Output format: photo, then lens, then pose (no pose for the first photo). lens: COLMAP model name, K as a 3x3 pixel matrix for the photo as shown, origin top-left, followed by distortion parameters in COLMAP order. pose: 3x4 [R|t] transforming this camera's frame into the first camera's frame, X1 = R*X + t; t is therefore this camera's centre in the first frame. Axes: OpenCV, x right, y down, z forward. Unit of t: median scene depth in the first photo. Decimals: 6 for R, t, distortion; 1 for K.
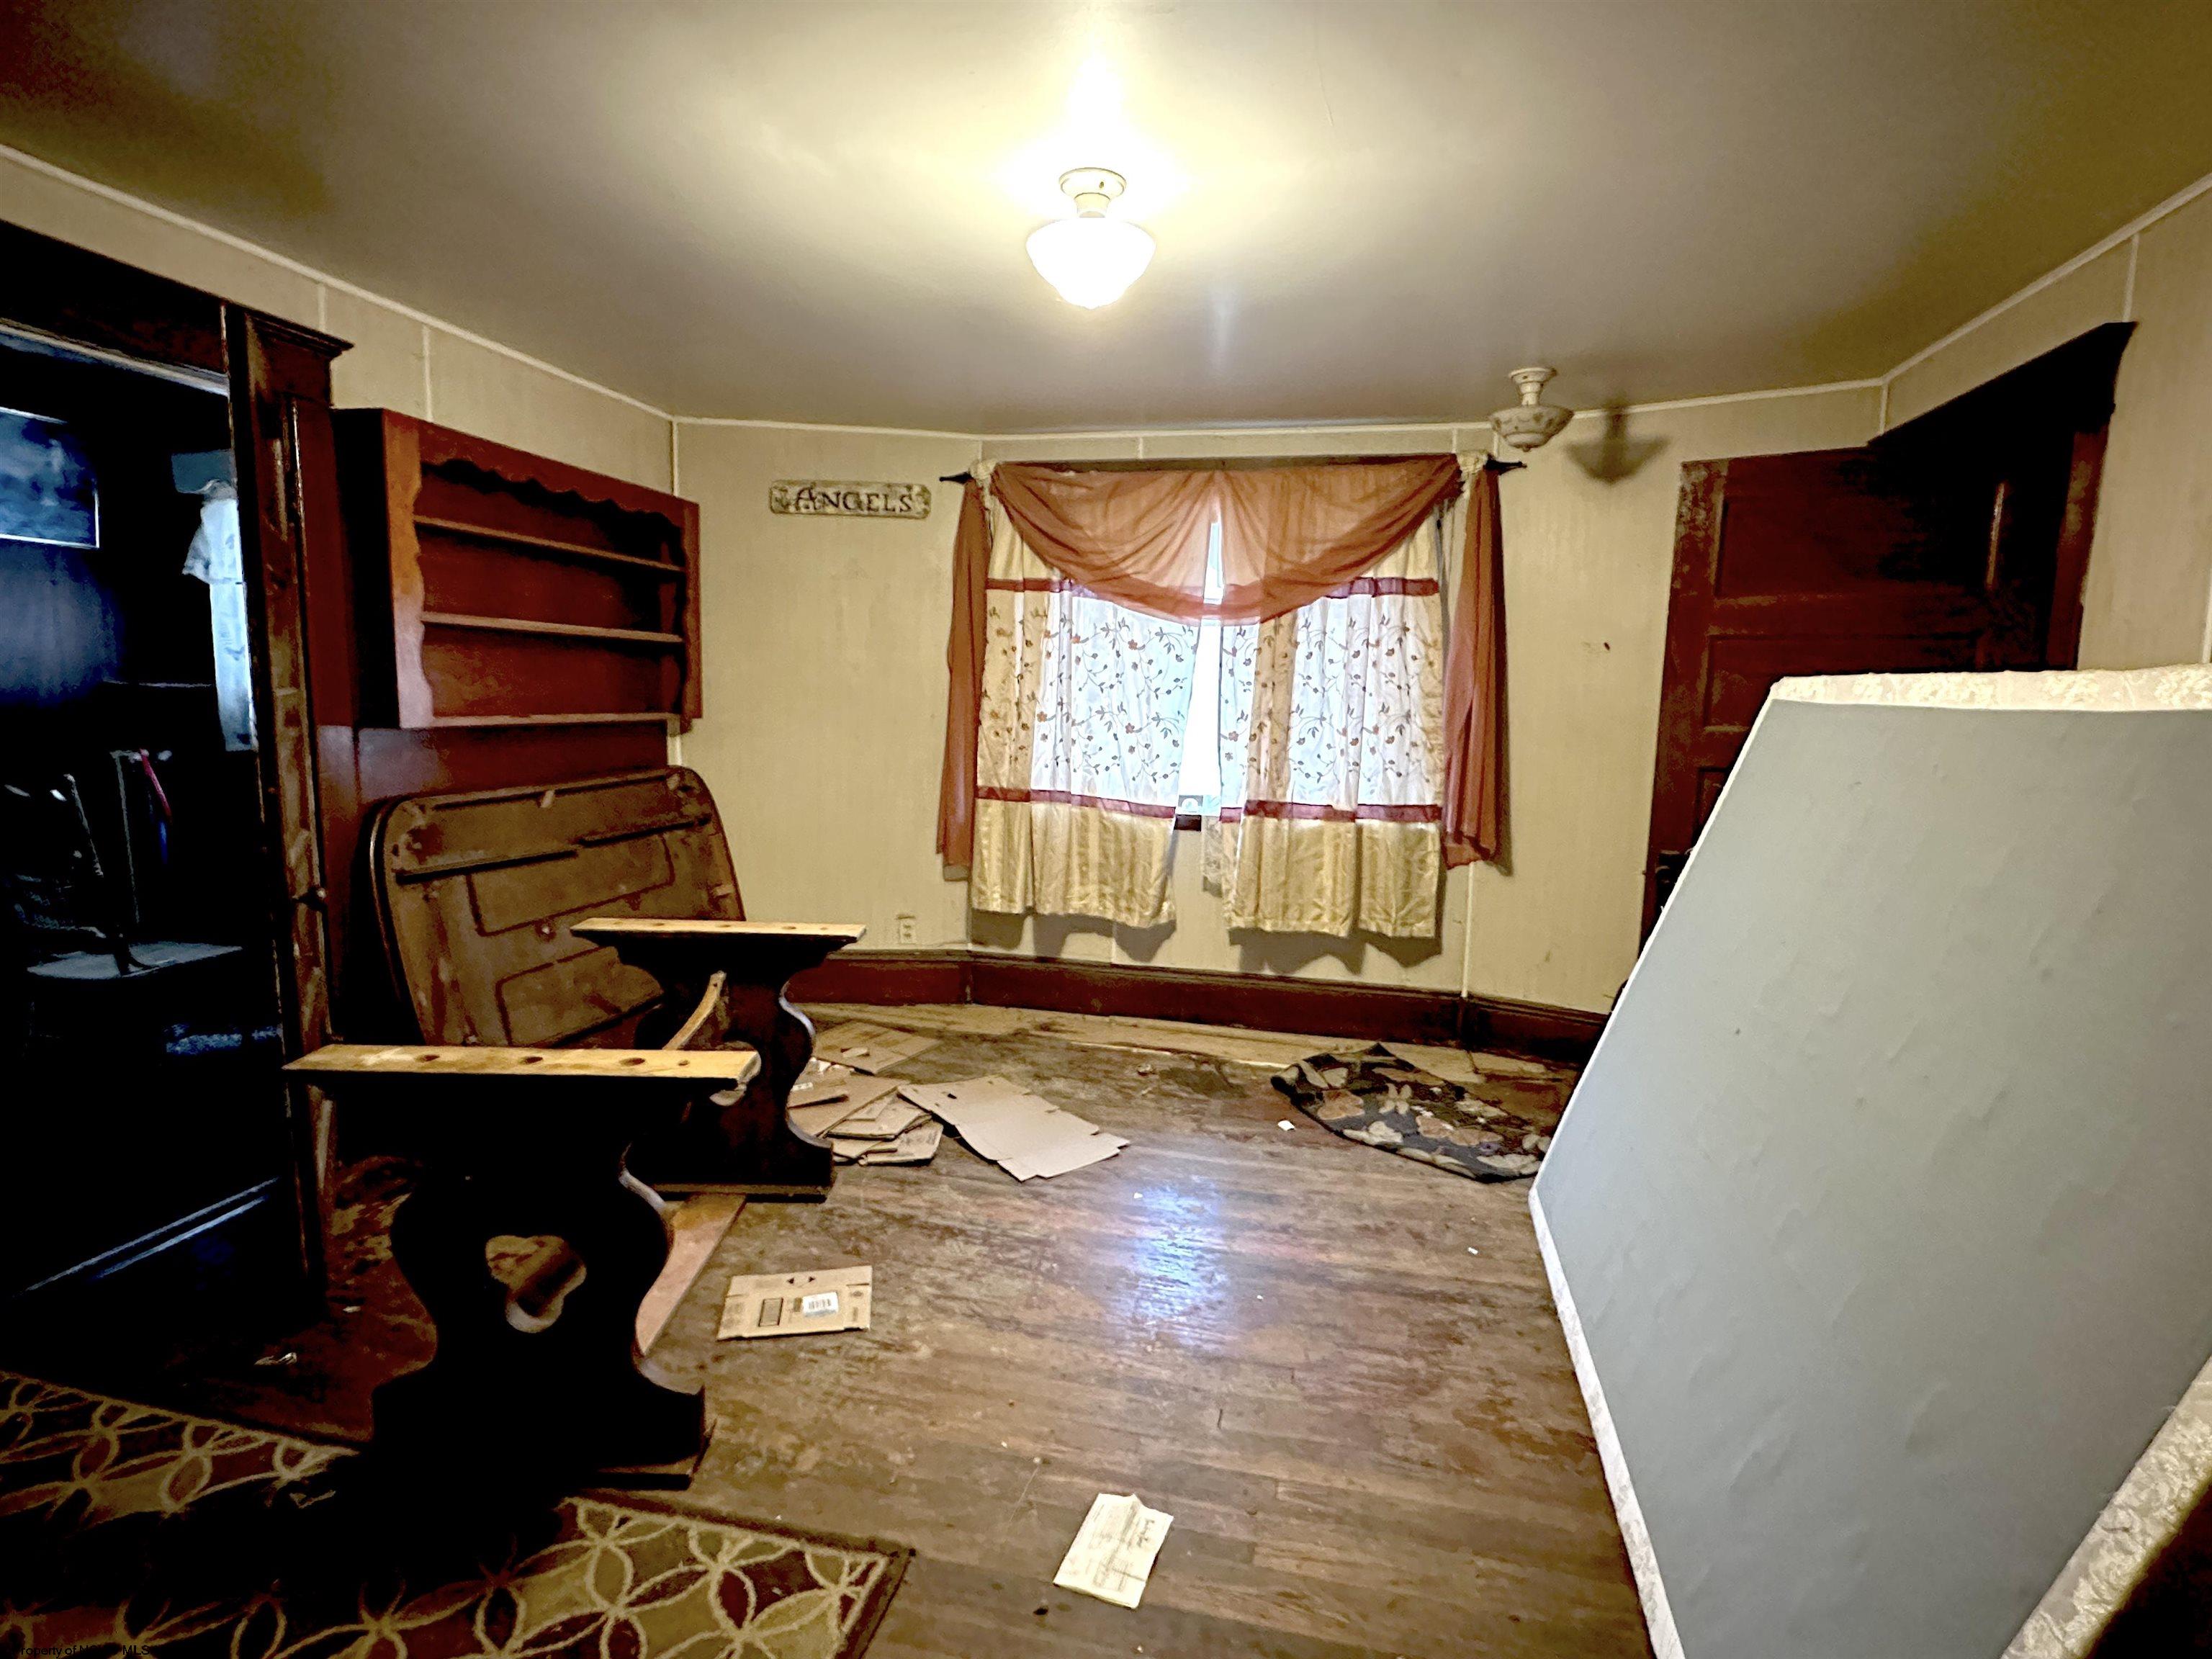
lens RADIAL K [[1094.9, 0, 1108.0], [0, 1094.9, 837.1], [0, 0, 1]] dist [0.001581, 0.000405]
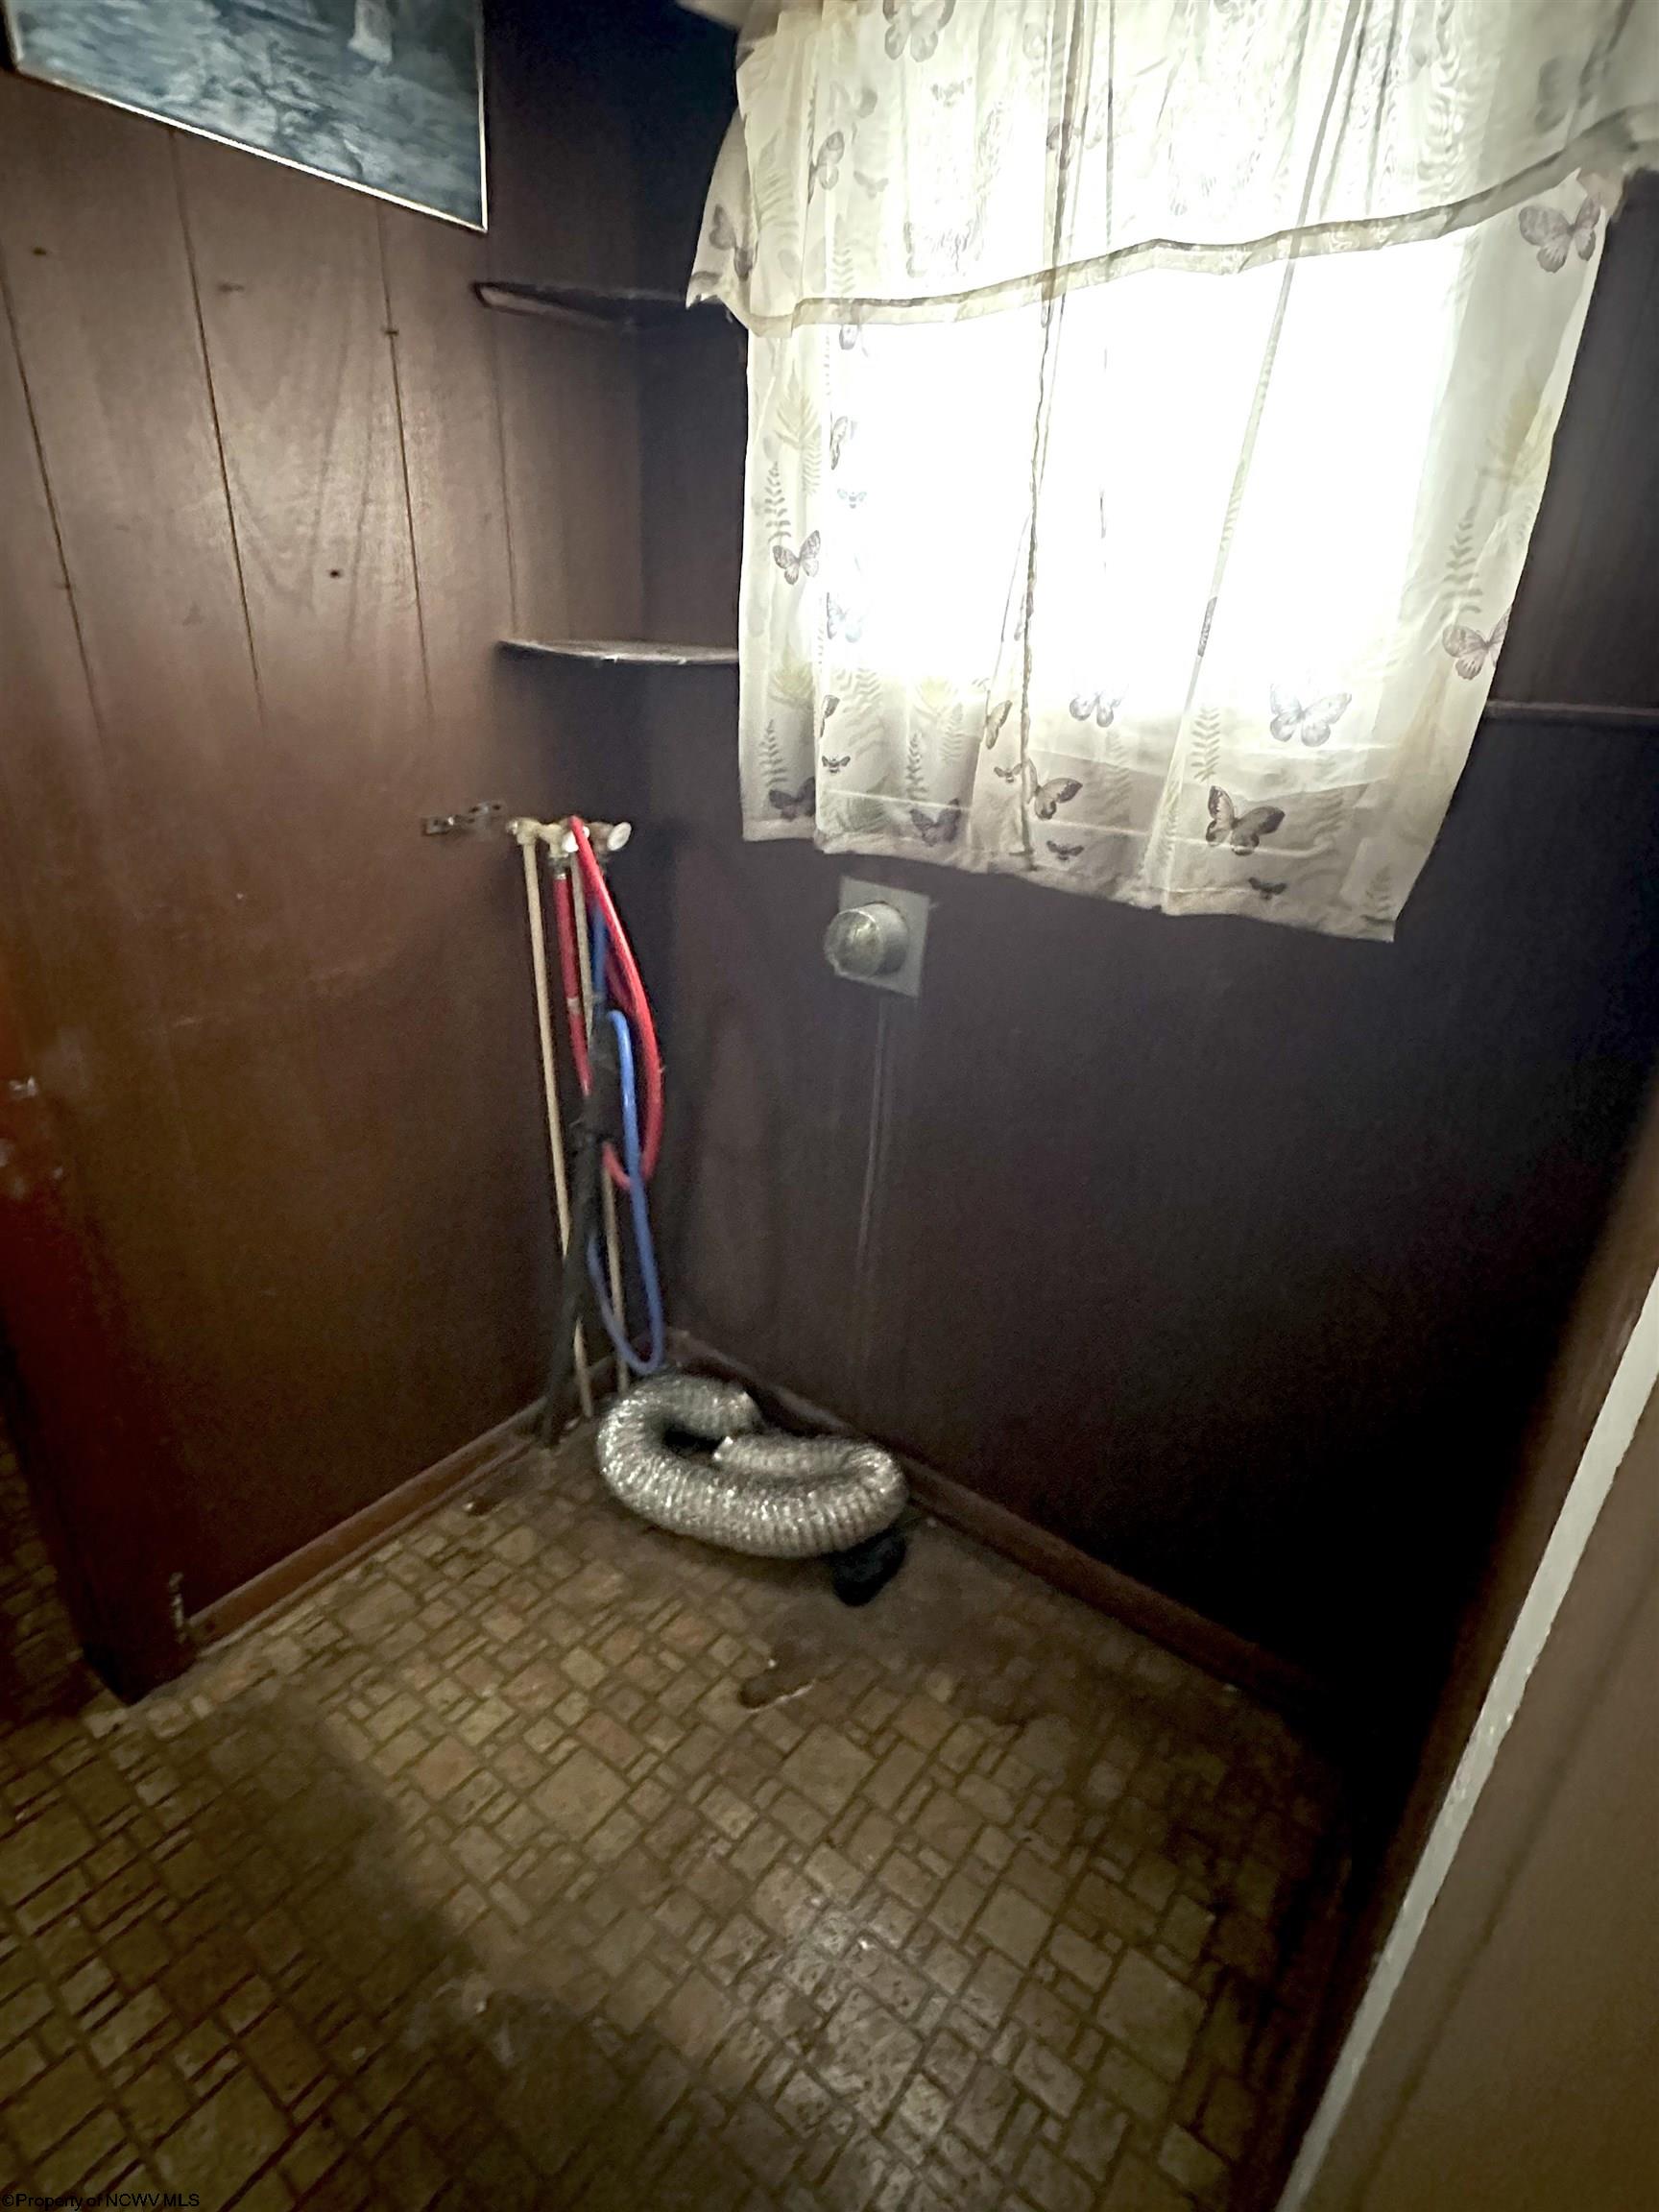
lens RADIAL K [[1094.9, 0, 823.6], [0, 1094.9, 1105.7], [0, 0, 1]] dist [0.001581, 0.000405]
pose [[0.914000, 0.185846, -0.360646, -0.638751], [-0.076666, 0.952017, 0.296288, -0.107870], [0.398405, -0.243158, 0.884391, 0.660719]]
